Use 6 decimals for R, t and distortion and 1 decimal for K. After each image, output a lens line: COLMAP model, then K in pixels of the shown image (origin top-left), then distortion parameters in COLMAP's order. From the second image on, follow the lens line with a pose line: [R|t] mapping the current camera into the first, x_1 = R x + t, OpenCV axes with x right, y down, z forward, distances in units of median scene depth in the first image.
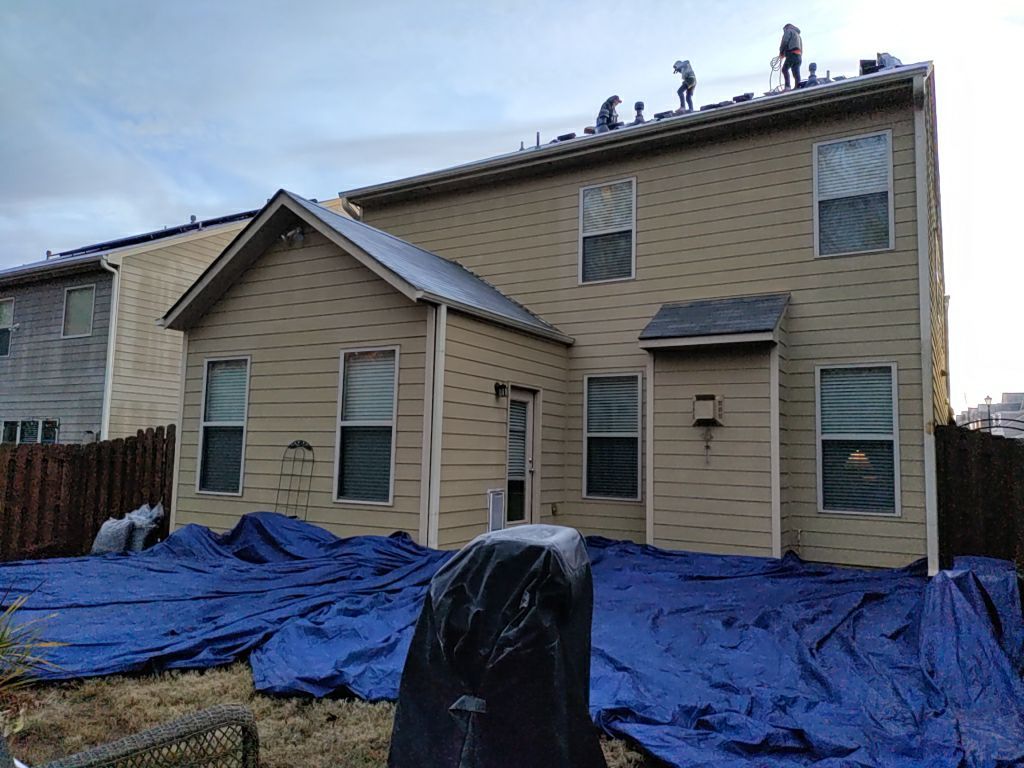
lens RADIAL K [[743.1, 0, 514.6], [0, 743.1, 382.1], [0, 0, 1]] dist [0.036680, -0.002778]
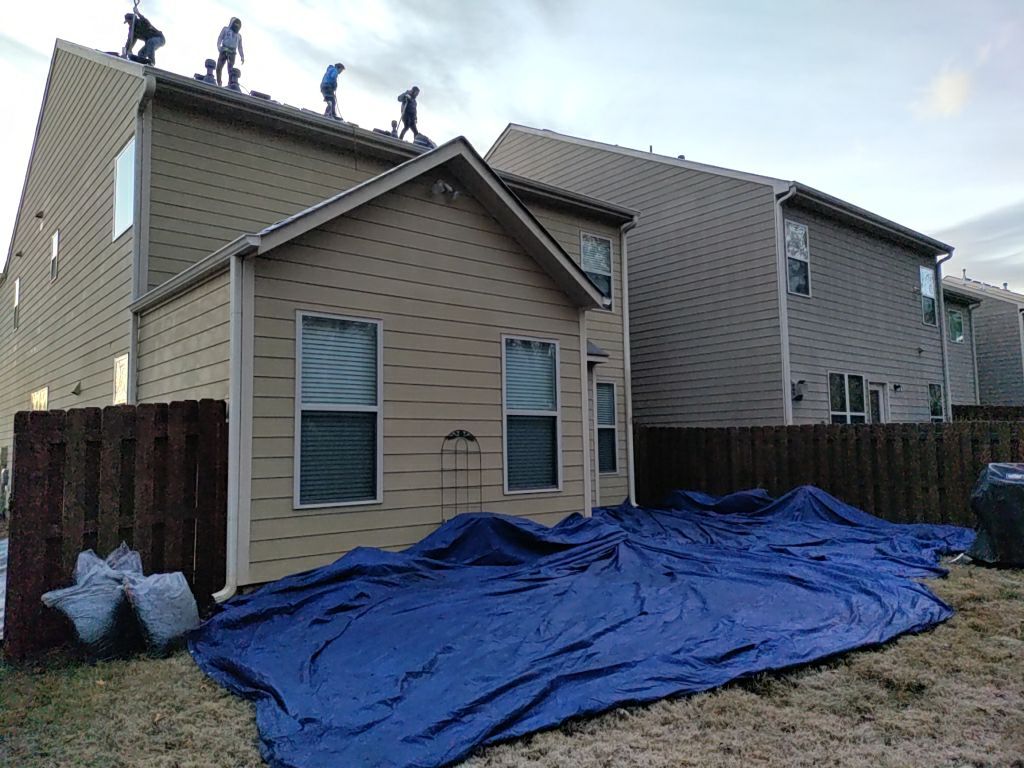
lens RADIAL K [[743.1, 0, 513.4], [0, 743.1, 383.1], [0, 0, 1]] dist [0.036680, -0.002778]
pose [[0.330745, 0.055899, 0.942063, -1.067669], [-0.065646, 0.997189, -0.036122, 0.049408], [-0.941434, -0.049896, 0.333485, 0.637491]]
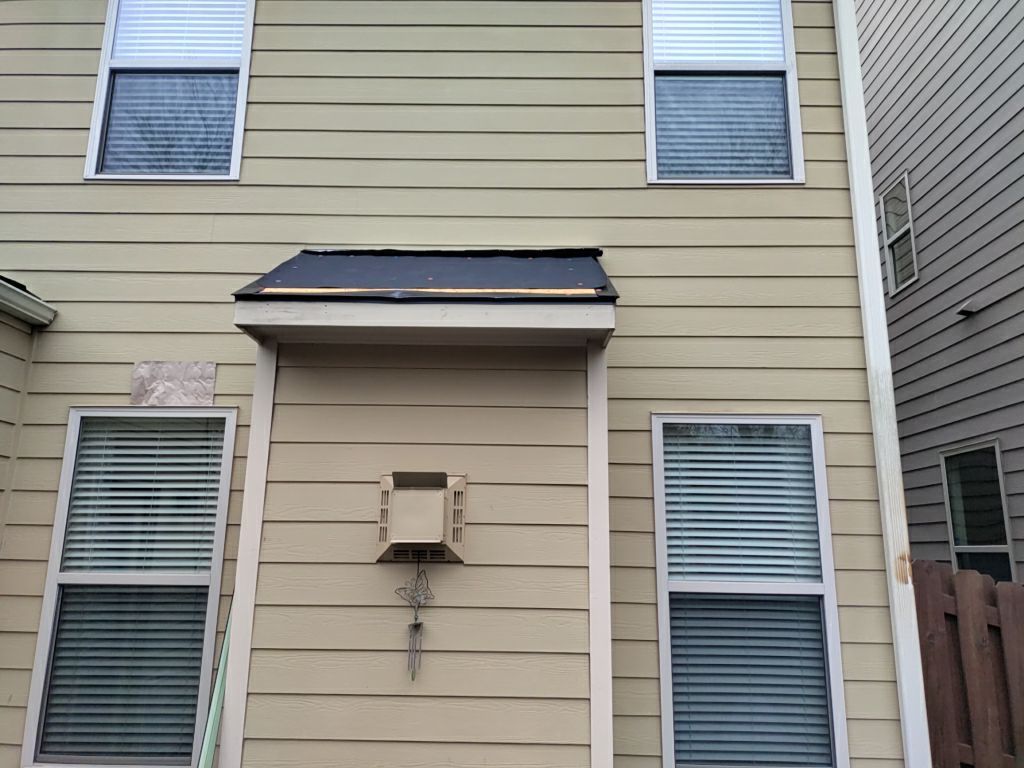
lens RADIAL K [[743.1, 0, 510.1], [0, 743.1, 387.3], [0, 0, 1]] dist [0.036680, -0.002778]
pose [[0.869674, 0.096492, 0.484104, 0.118618], [-0.042742, 0.991745, -0.120890, 0.017690], [-0.491772, 0.084443, 0.866619, 0.669073]]
